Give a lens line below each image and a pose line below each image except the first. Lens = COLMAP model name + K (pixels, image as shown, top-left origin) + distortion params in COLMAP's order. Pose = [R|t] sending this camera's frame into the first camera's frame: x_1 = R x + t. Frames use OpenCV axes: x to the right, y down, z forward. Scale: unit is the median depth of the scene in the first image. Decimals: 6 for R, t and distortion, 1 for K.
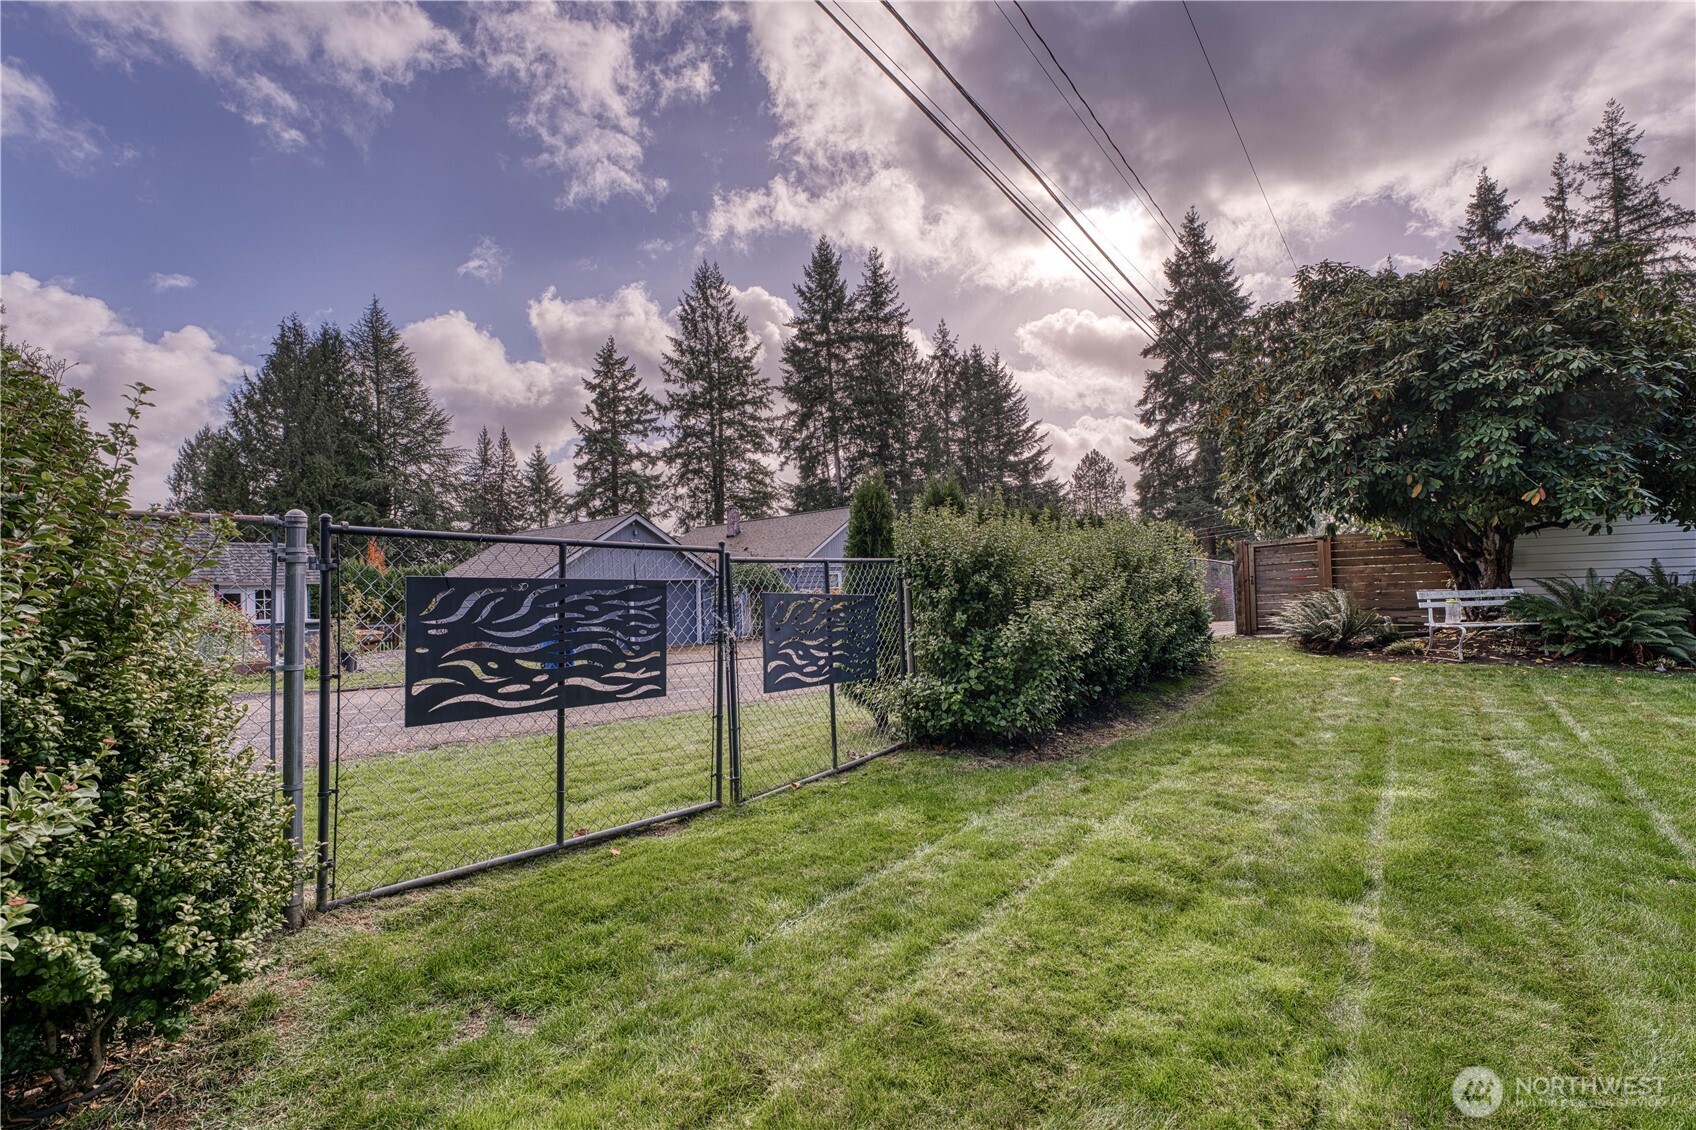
lens RADIAL K [[731.9, 0, 842.9], [0, 731.9, 576.0], [0, 0, 1]] dist [-0.001500, 0.000640]
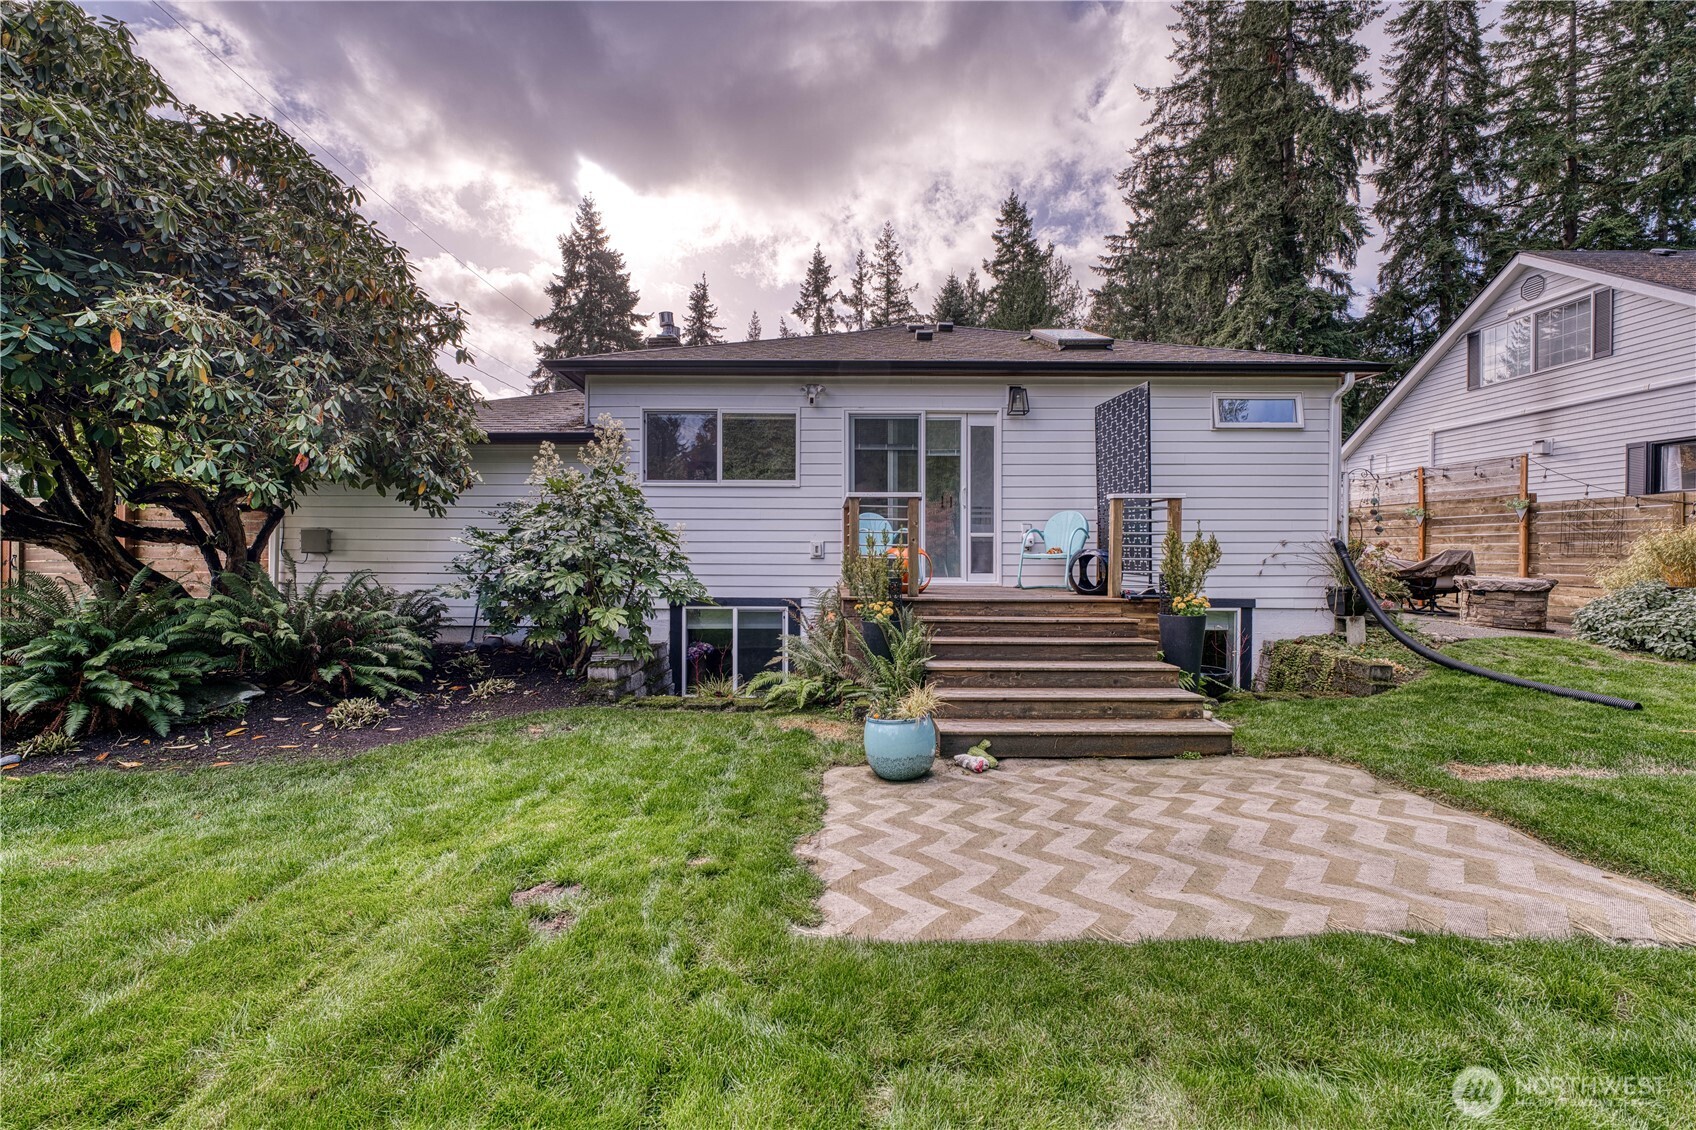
lens RADIAL K [[699.6, 0, 838.3], [0, 699.6, 555.9], [0, 0, 1]] dist [-0.003505, 0.000277]
pose [[0.775637, 0.036579, 0.630118, 0.163662], [-0.040488, 0.999147, -0.008163, -0.005256], [-0.629879, -0.019180, 0.776457, 0.021825]]
